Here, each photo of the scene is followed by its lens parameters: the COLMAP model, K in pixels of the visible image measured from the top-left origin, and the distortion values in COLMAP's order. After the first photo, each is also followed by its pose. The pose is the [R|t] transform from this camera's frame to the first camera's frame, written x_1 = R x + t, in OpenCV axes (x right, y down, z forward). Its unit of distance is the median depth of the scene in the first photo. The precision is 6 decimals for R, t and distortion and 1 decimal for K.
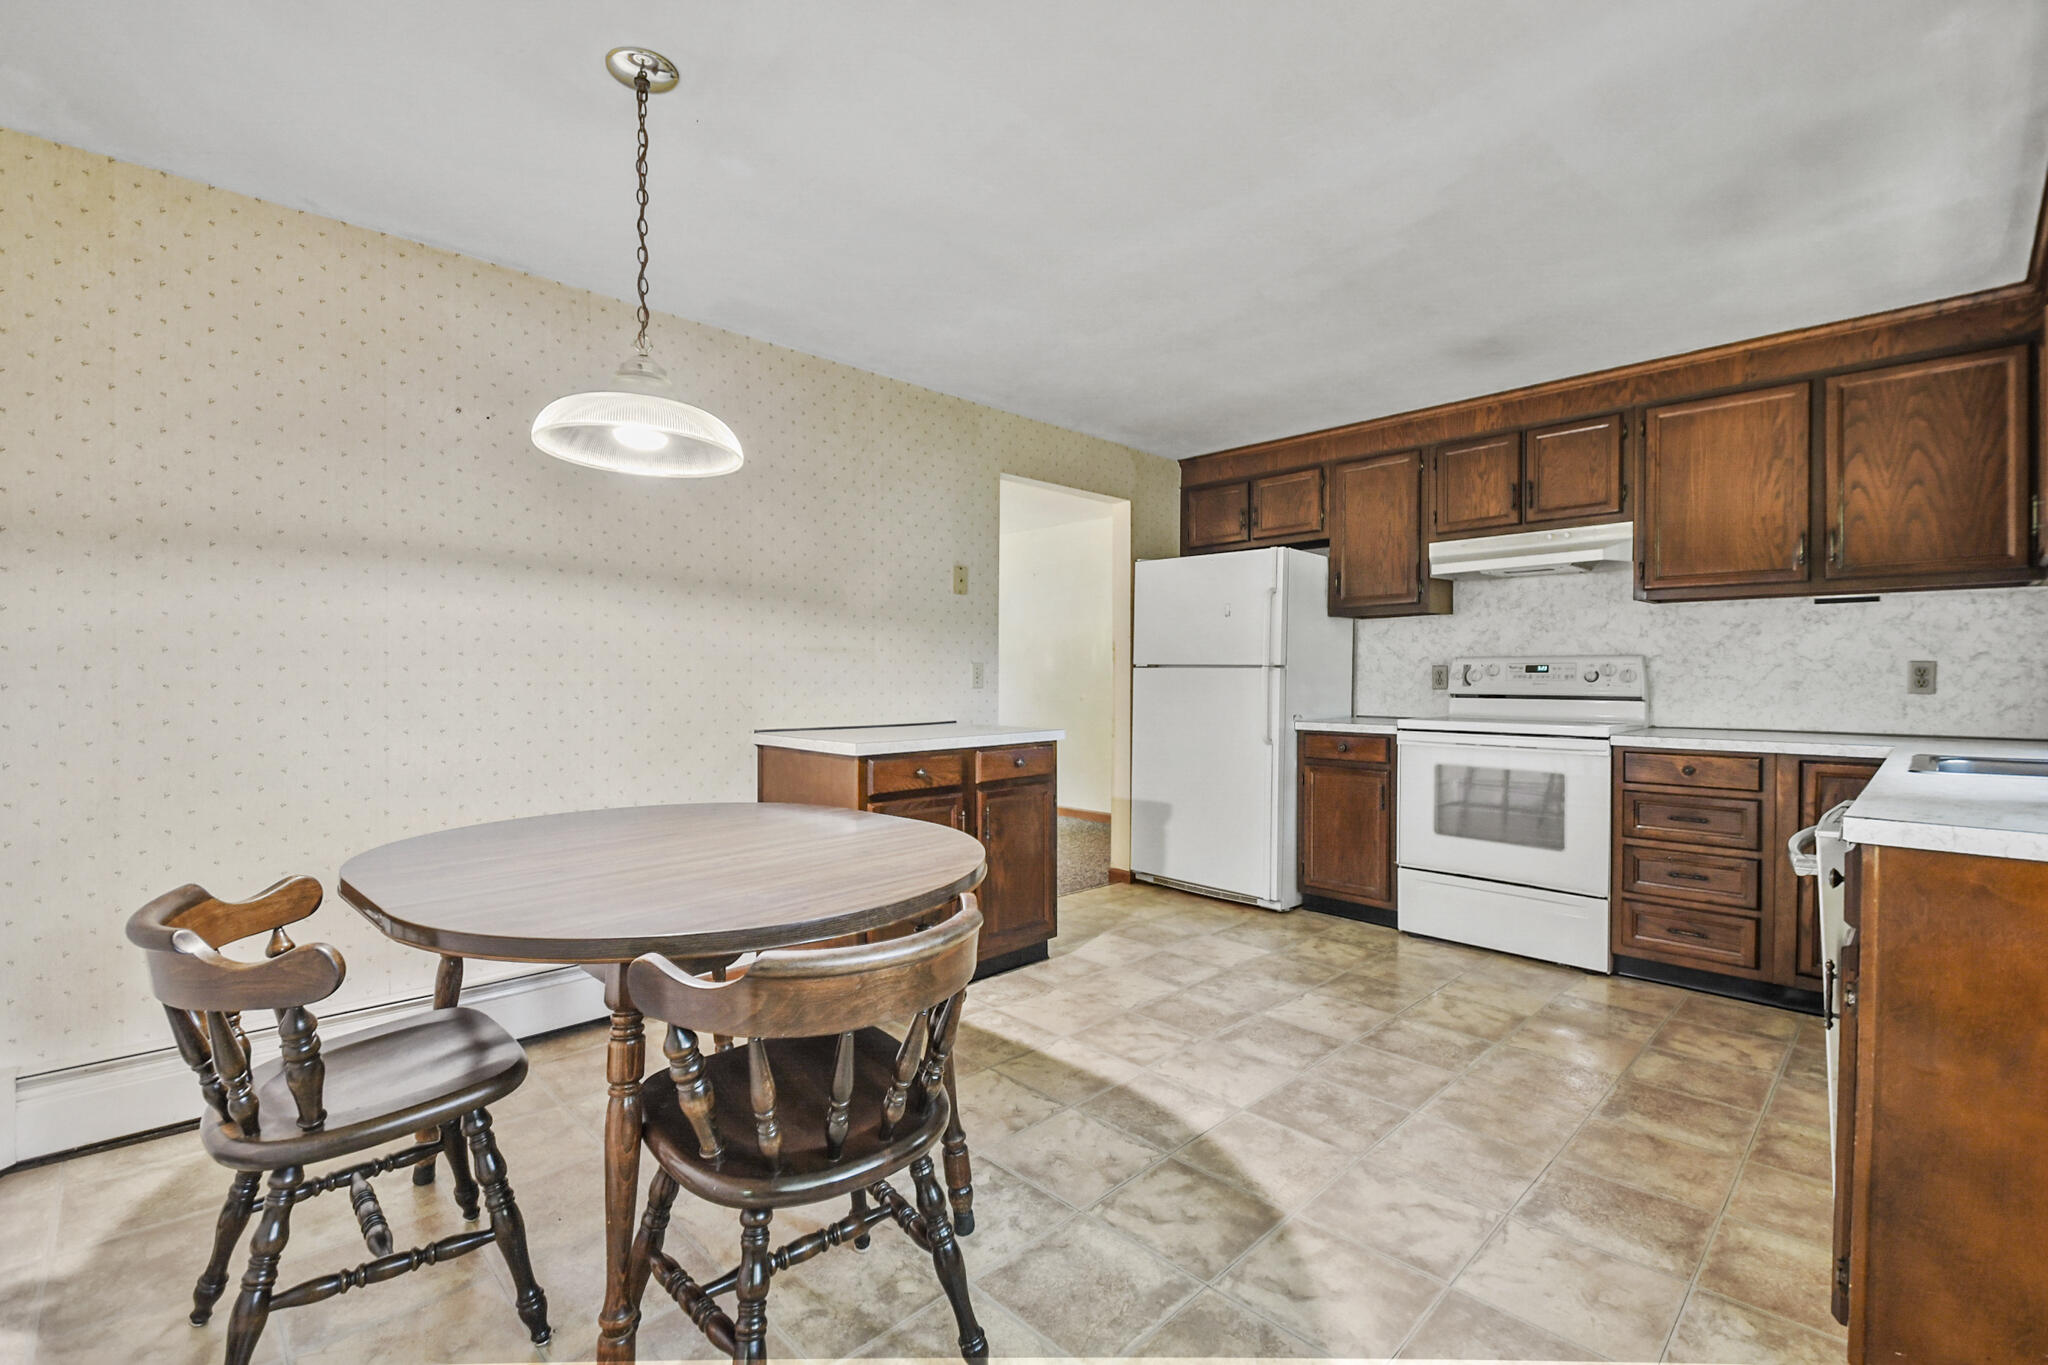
lens RADIAL K [[890.4, 0, 1011.4], [0, 890.4, 682.0], [0, 0, 1]] dist [0.030838, -0.024414]
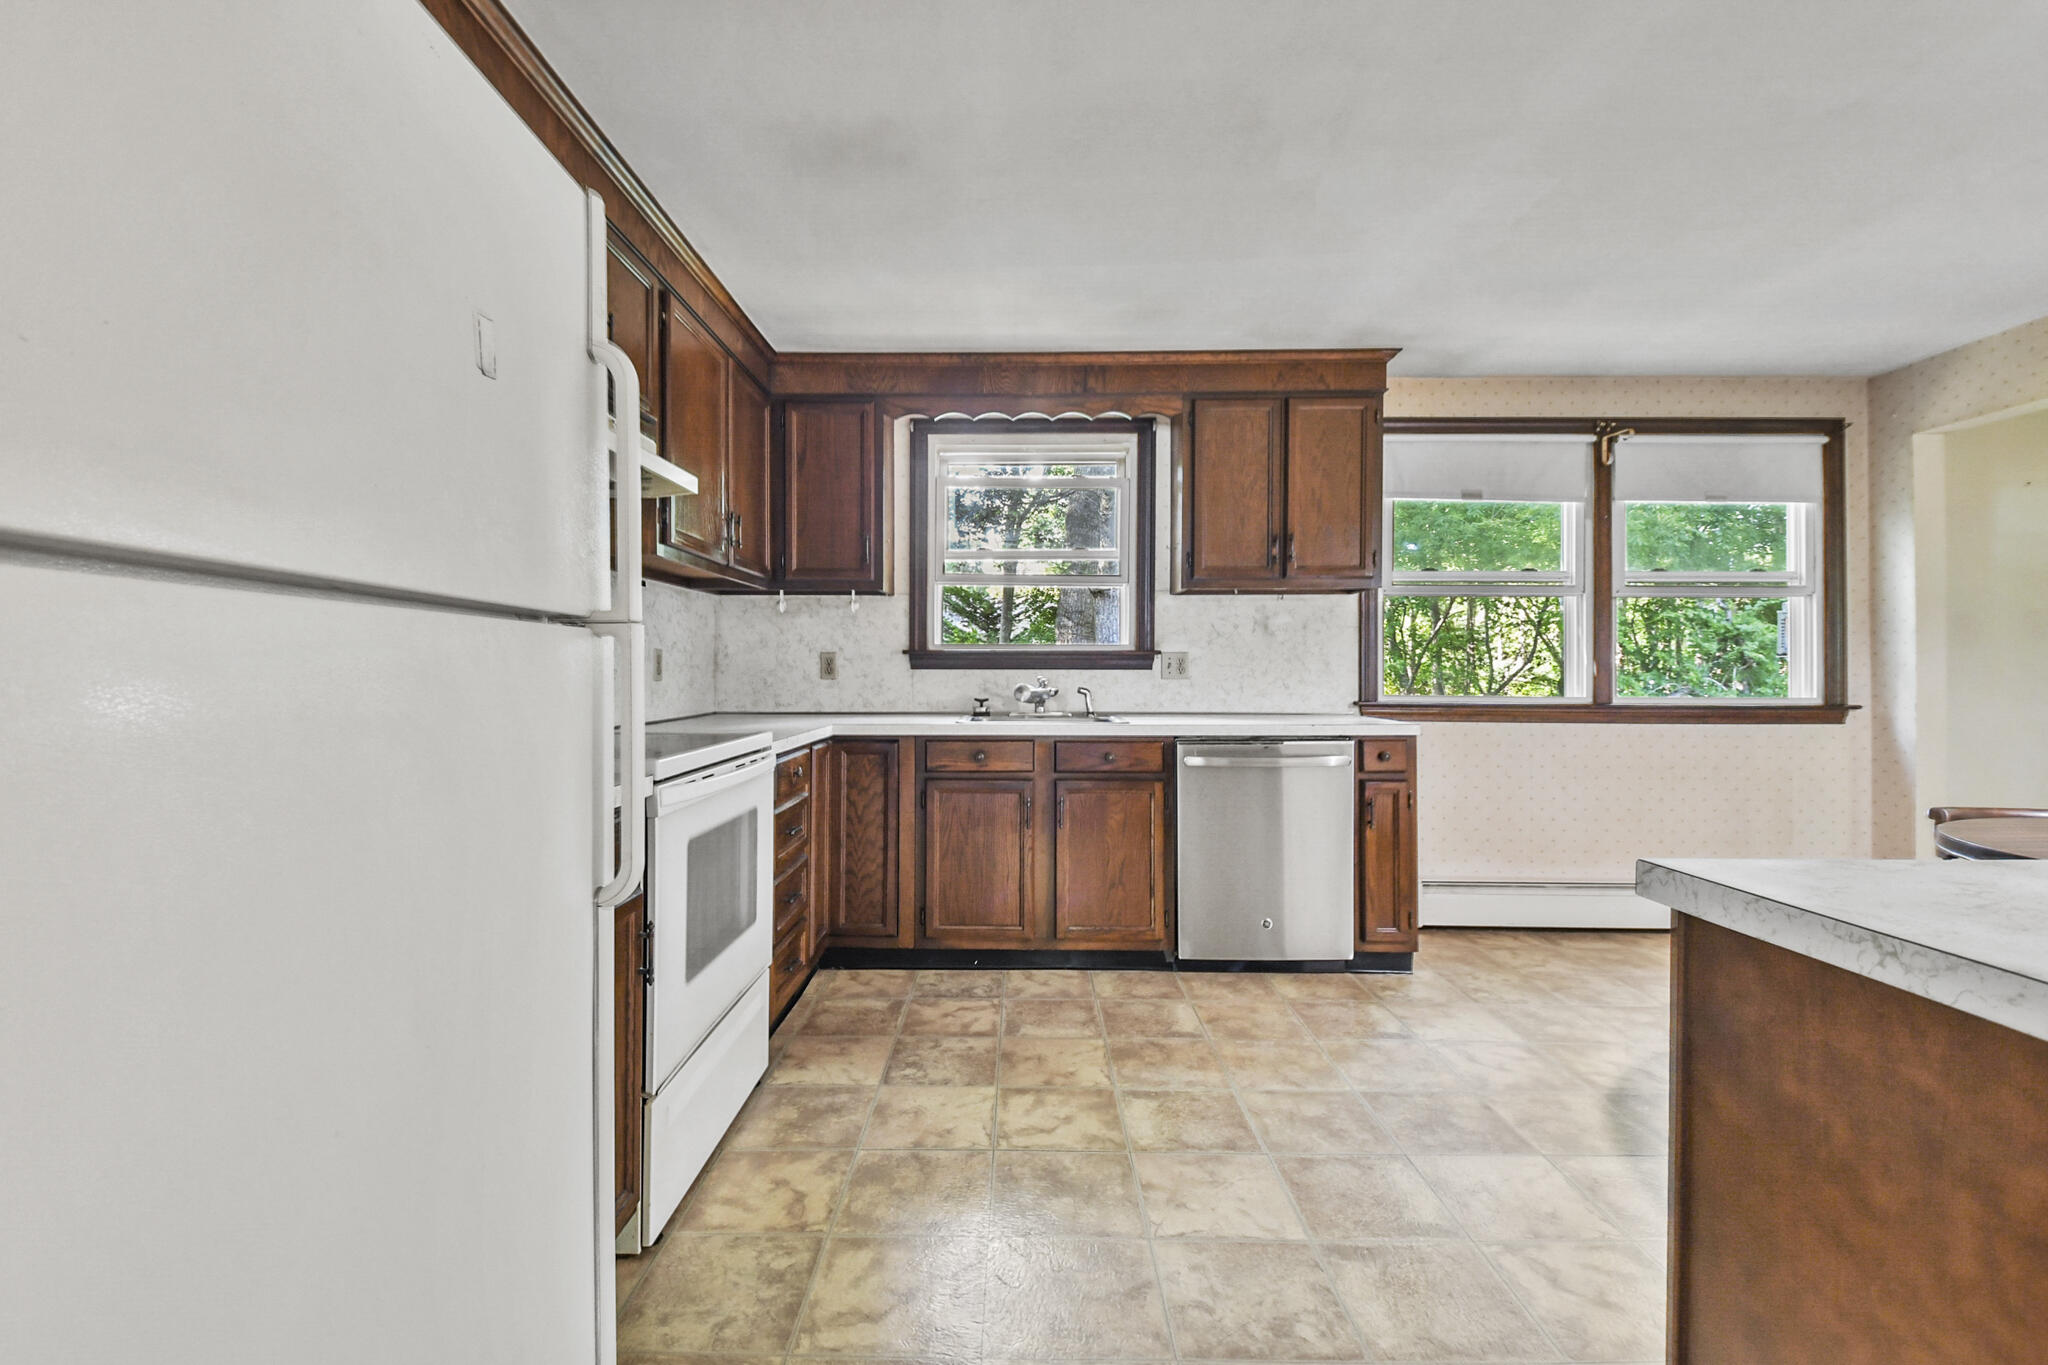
lens RADIAL K [[899.0, 0, 1007.5], [0, 899.0, 665.5], [0, 0, 1]] dist [0.031025, -0.013957]
pose [[-0.710898, -0.001576, 0.703293, 0.001934], [-0.000090, 0.999998, 0.002149, -0.005309], [-0.703295, 0.001465, -0.710897, 1.289703]]
